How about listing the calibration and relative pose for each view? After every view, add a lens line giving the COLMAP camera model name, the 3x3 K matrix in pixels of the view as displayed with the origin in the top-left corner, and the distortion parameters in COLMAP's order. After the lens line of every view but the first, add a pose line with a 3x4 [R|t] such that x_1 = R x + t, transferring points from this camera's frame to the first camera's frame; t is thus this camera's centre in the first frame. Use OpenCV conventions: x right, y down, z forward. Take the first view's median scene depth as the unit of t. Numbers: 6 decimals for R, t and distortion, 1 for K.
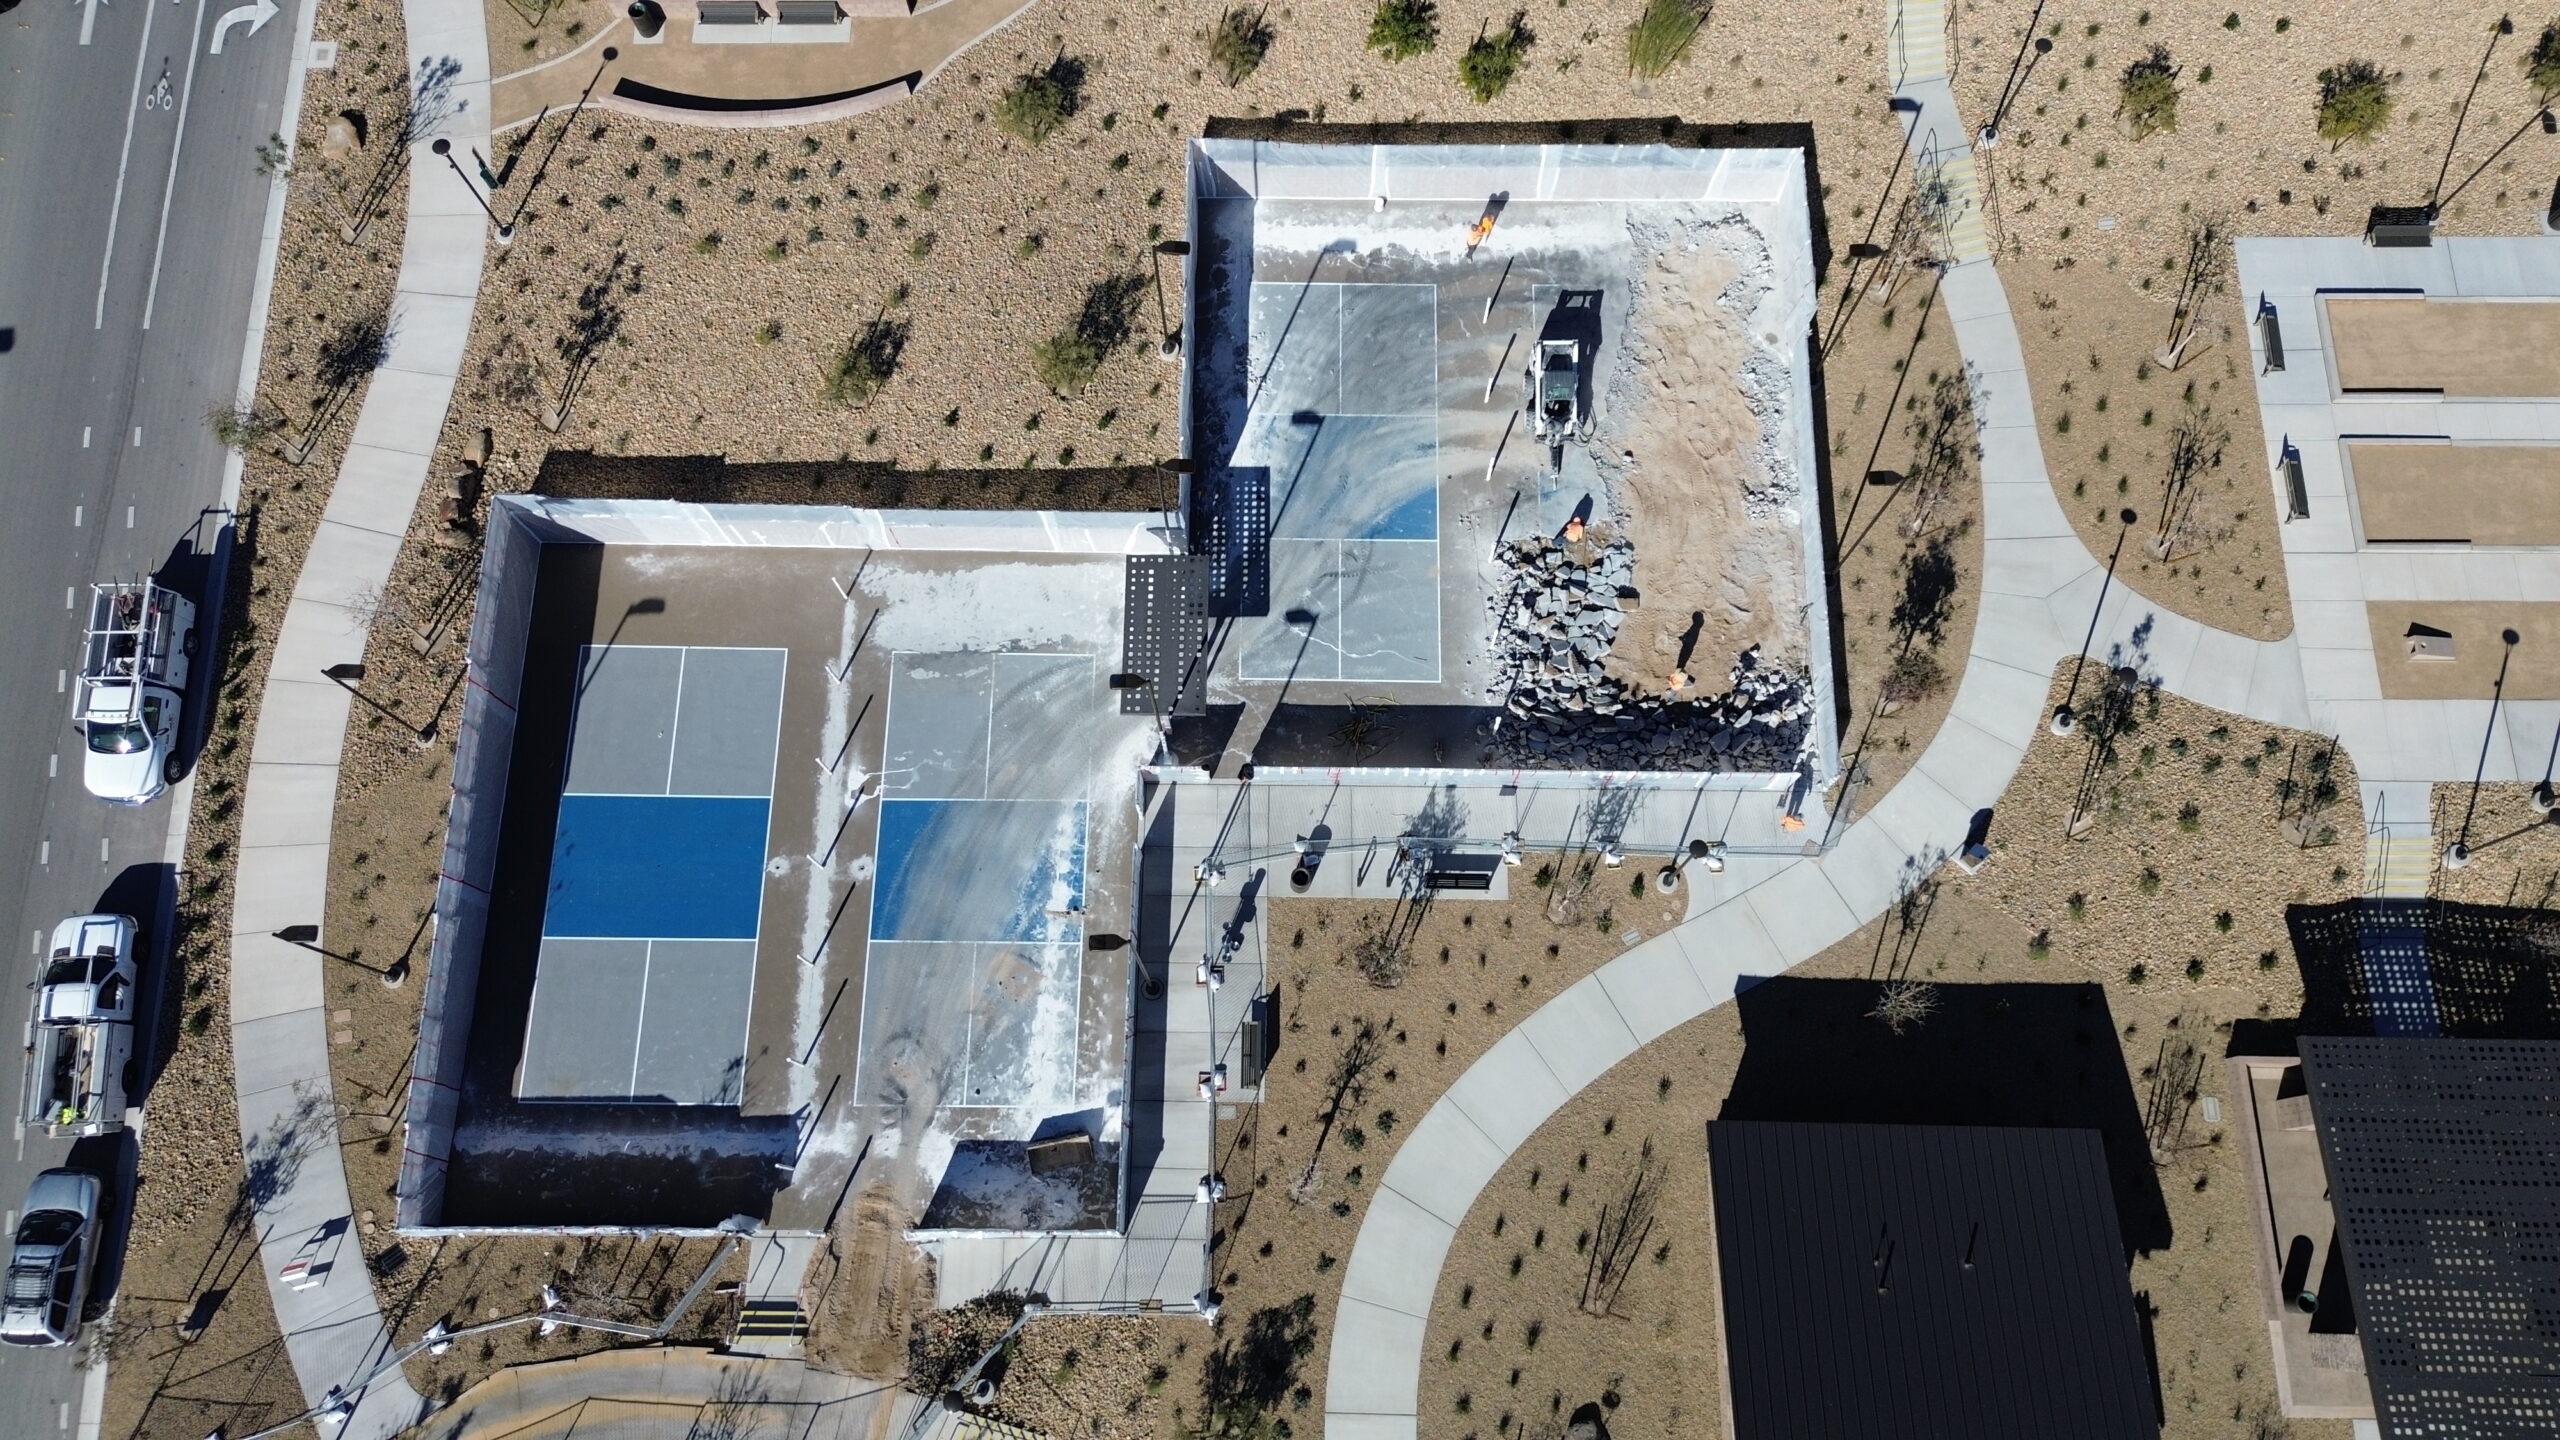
lens RADIAL K [[1833.2, 0, 1280.0], [0, 1833.2, 720.0], [0, 0, 1]] dist [0.076893, -0.067041]
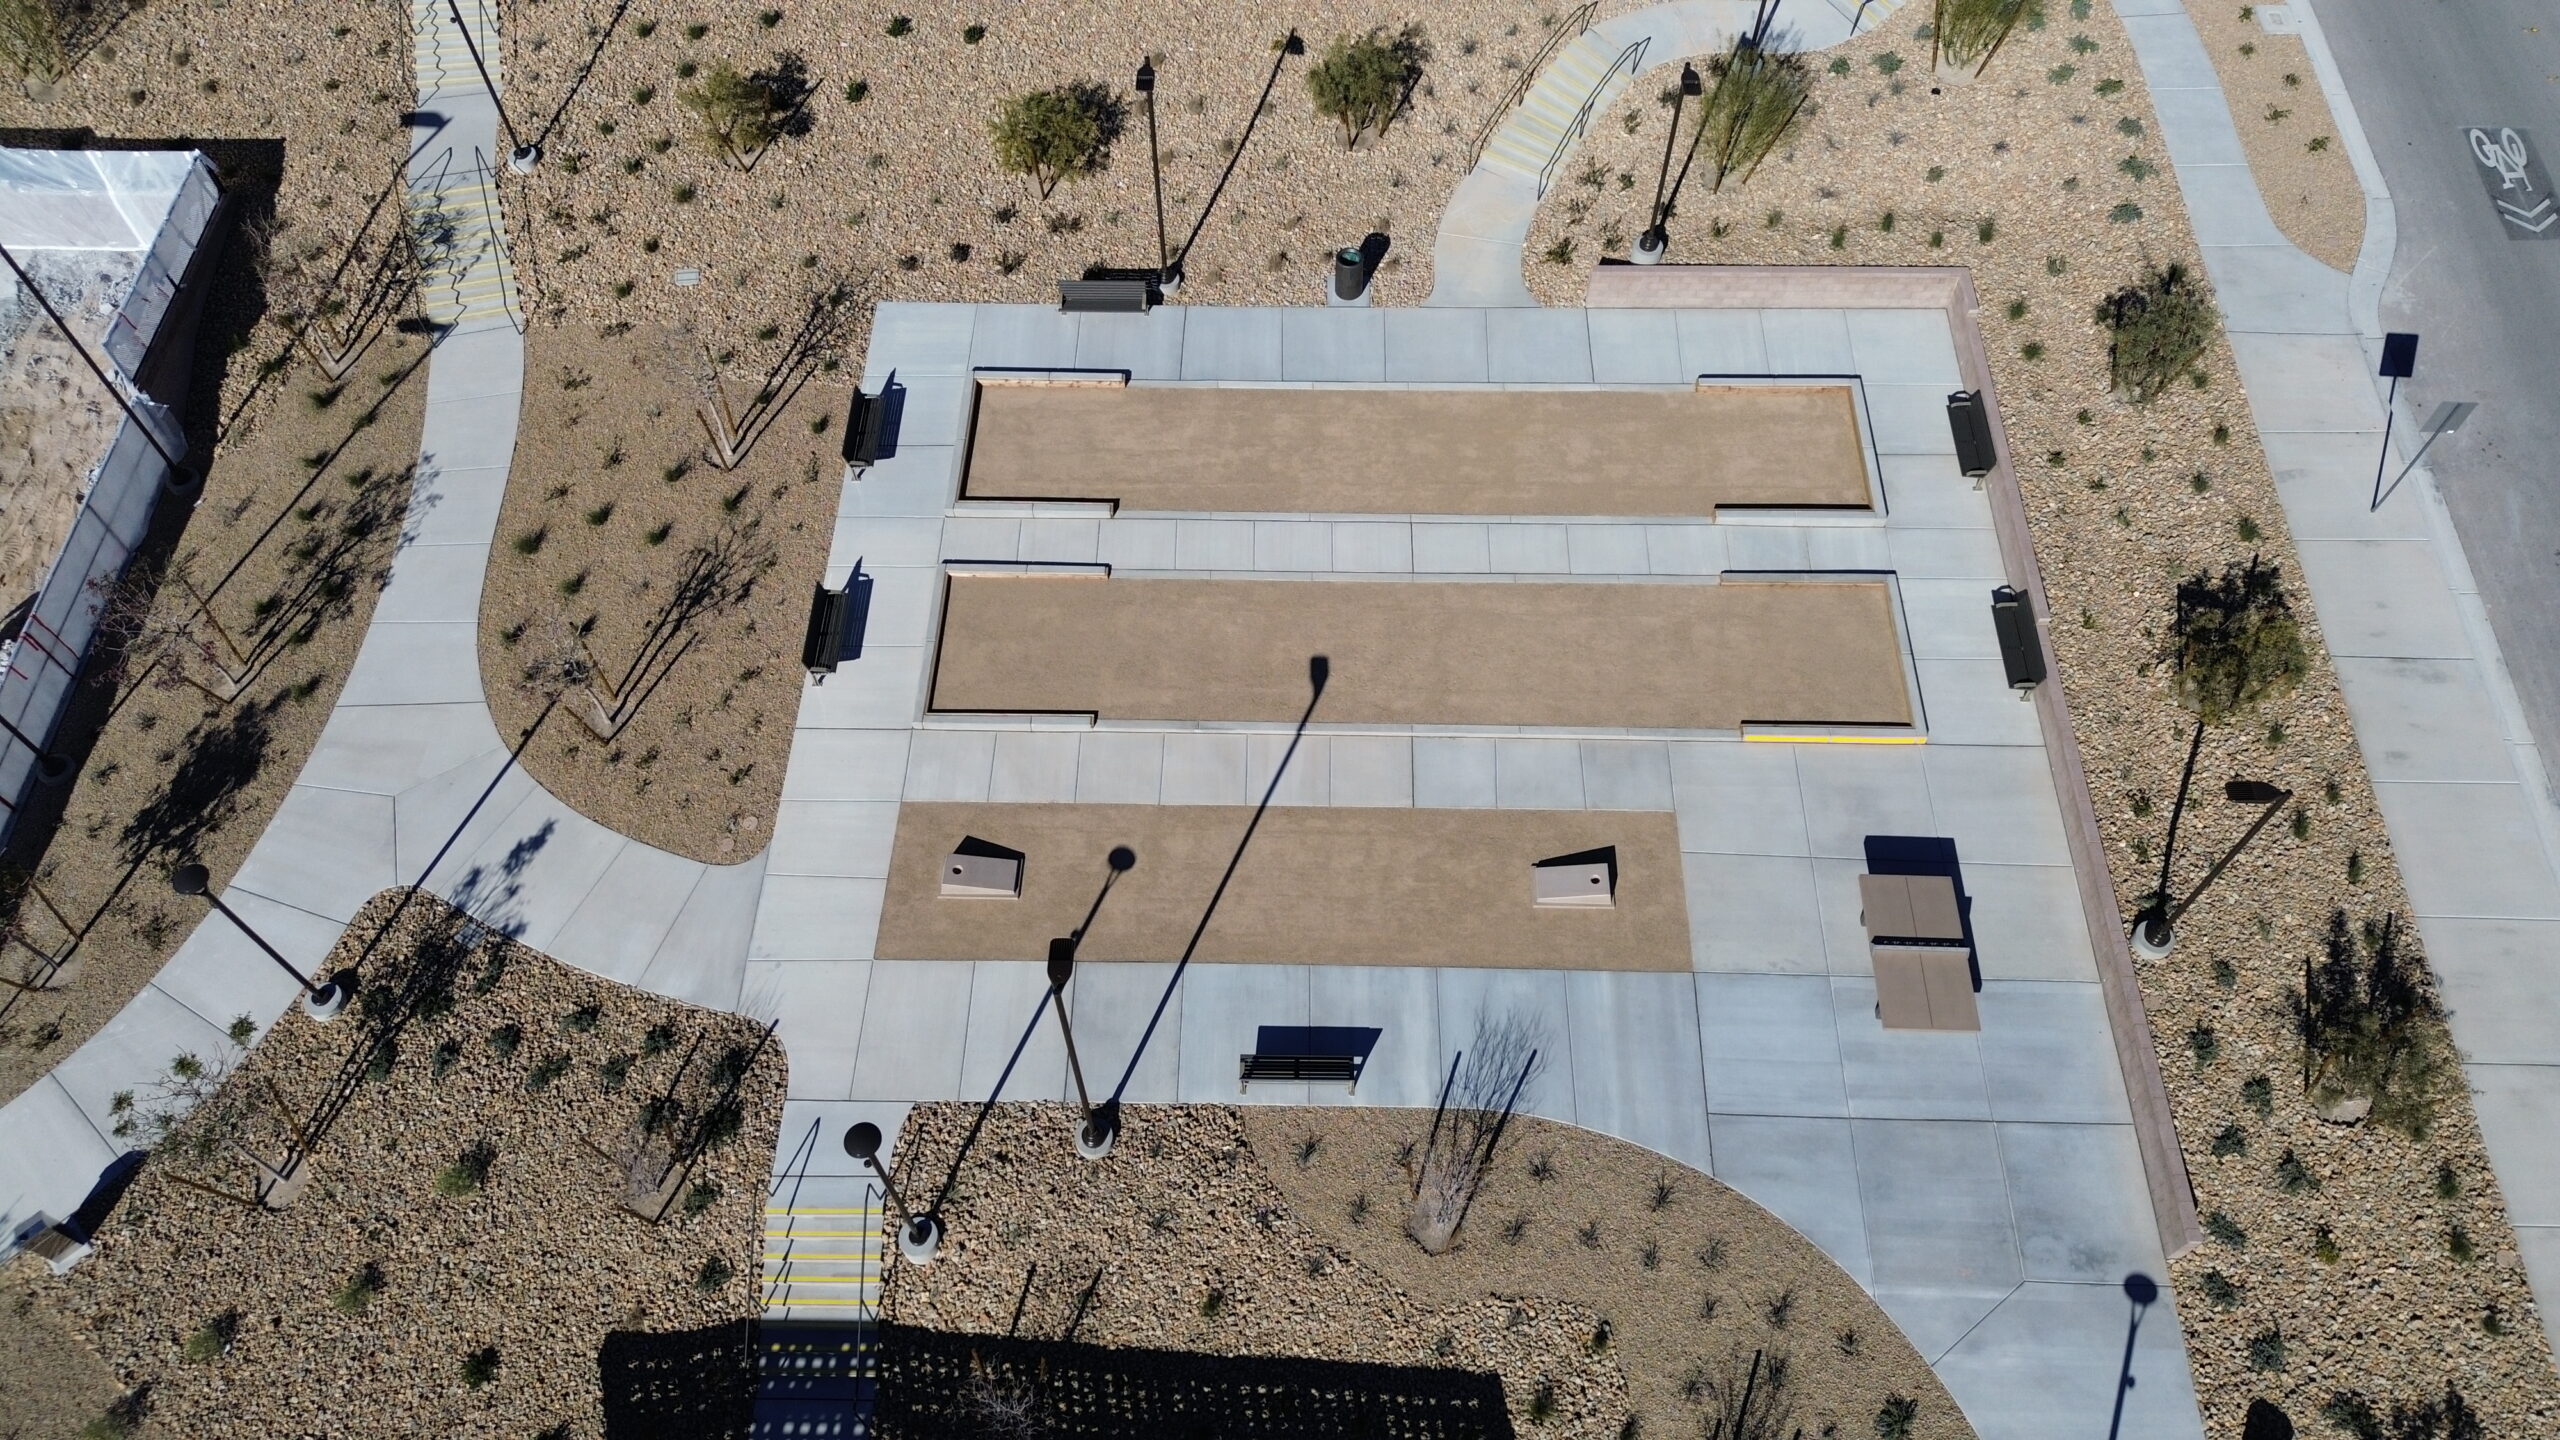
lens RADIAL K [[1833.2, 0, 1280.0], [0, 1833.2, 720.0], [0, 0, 1]] dist [0.076893, -0.067041]
pose [[0.999906, 0.009289, -0.010129, 0.688956], [-0.011602, 0.965596, -0.259787, 0.061235], [0.007368, 0.259880, 0.965613, 0.410054]]
